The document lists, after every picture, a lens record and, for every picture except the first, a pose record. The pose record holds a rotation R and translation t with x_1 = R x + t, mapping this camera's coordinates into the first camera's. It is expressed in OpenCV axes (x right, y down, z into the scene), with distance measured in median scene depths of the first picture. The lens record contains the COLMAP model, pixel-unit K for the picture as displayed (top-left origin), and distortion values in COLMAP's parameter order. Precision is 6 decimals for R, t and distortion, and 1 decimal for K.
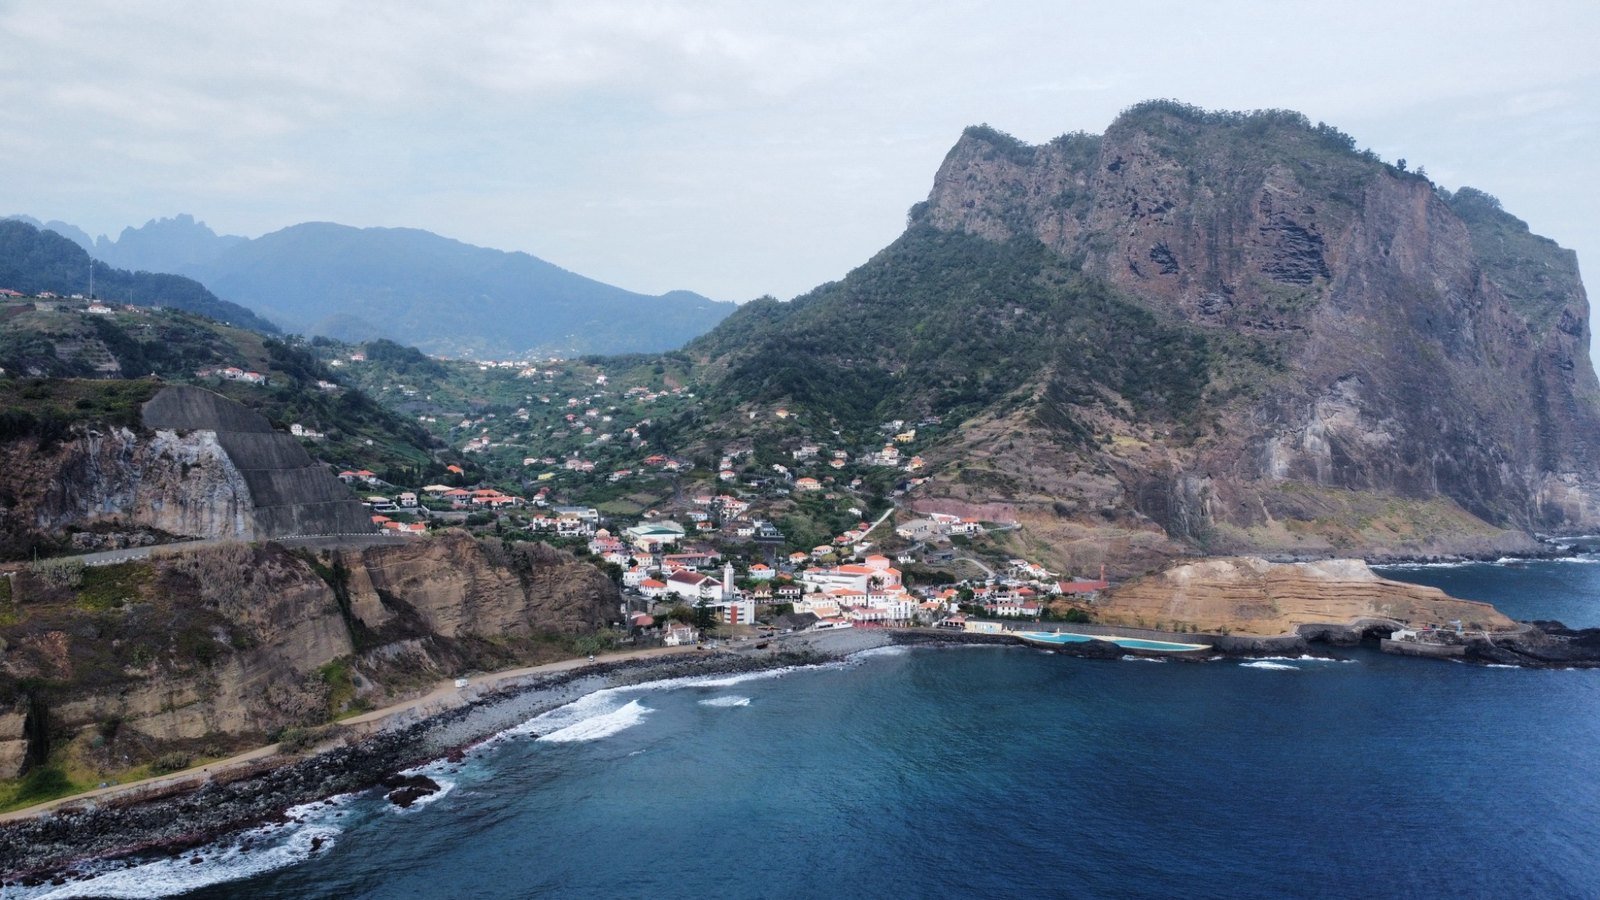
lens RADIAL K [[1195.6, 0, 798.2], [0, 1195.6, 444.9], [0, 0, 1]] dist [0.000785, 0.002203]
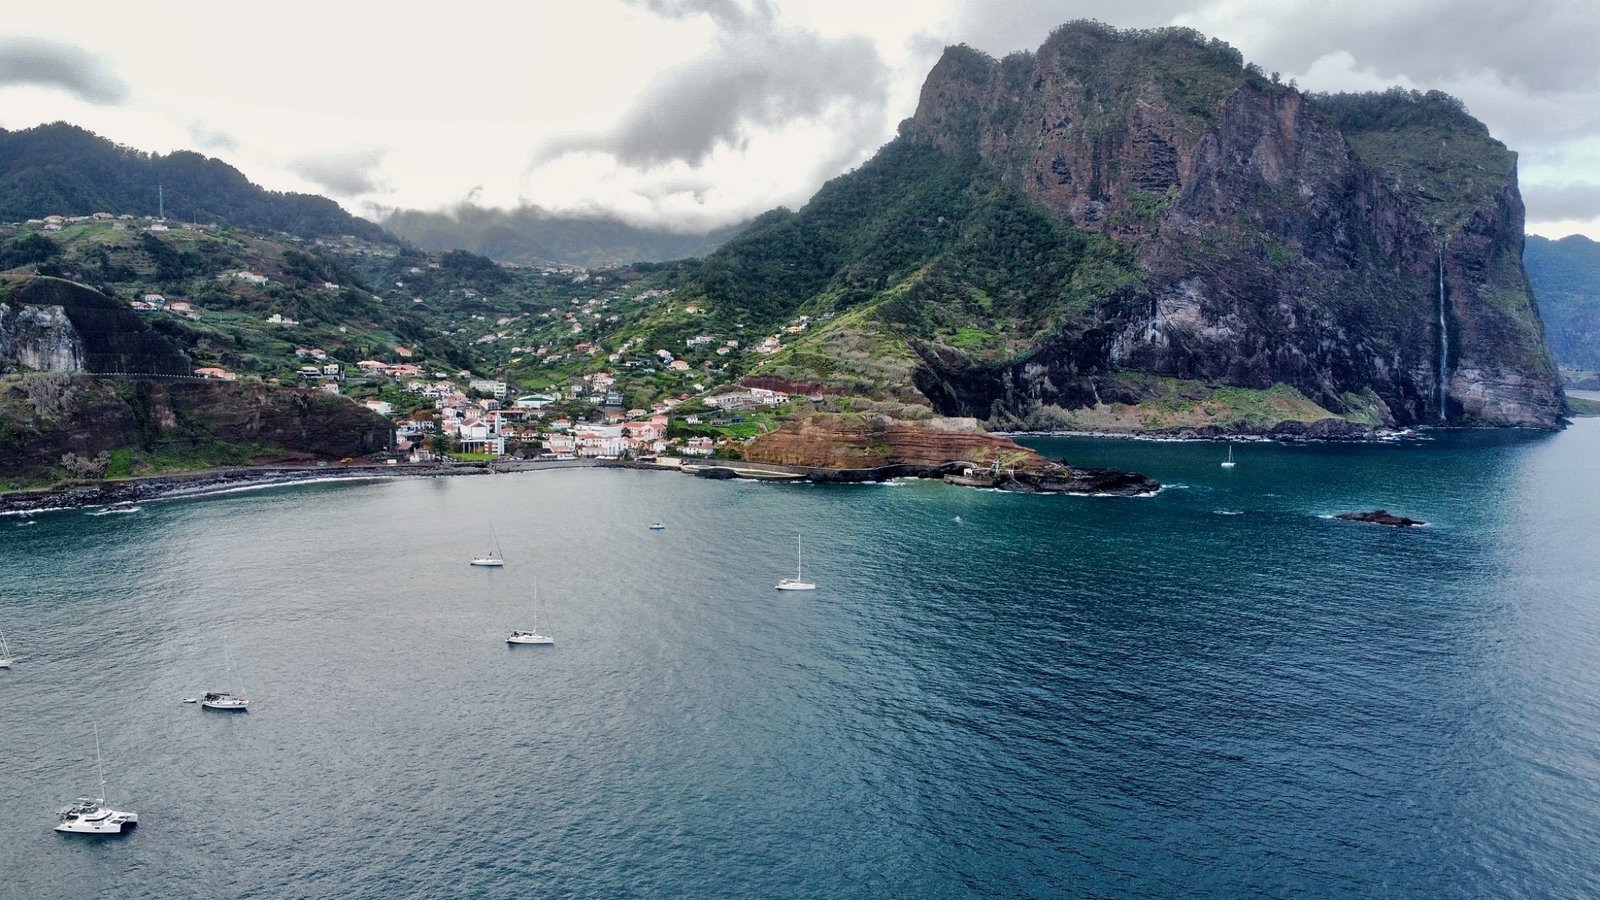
lens RADIAL K [[1195.6, 0, 798.7], [0, 1195.6, 448.8], [0, 0, 1]] dist [0.000785, 0.002203]
pose [[0.984895, 0.021067, -0.171867, 0.283496], [-0.007571, 0.996861, 0.078810, 0.016768], [0.172987, -0.076319, 0.981963, -0.156464]]
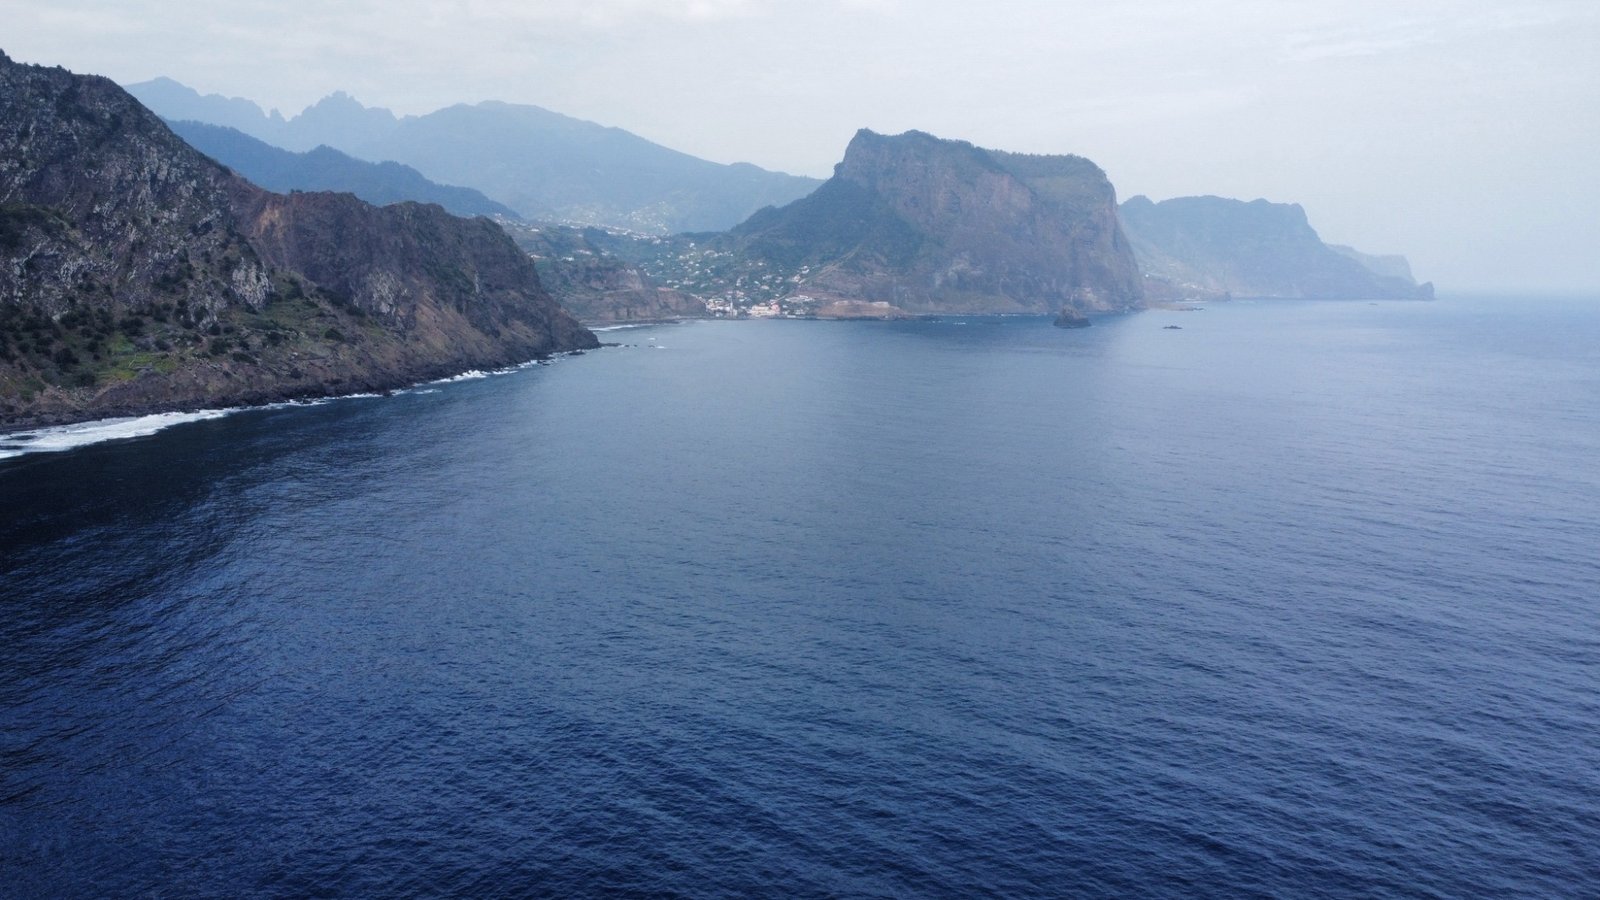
lens RADIAL K [[1195.6, 0, 796.4], [0, 1195.6, 449.6], [0, 0, 1]] dist [0.000785, 0.002203]
pose [[0.998077, 0.009678, -0.061227, 0.233397], [-0.001243, 0.990663, 0.136327, 0.022445], [0.061975, -0.135989, 0.988770, -1.734198]]
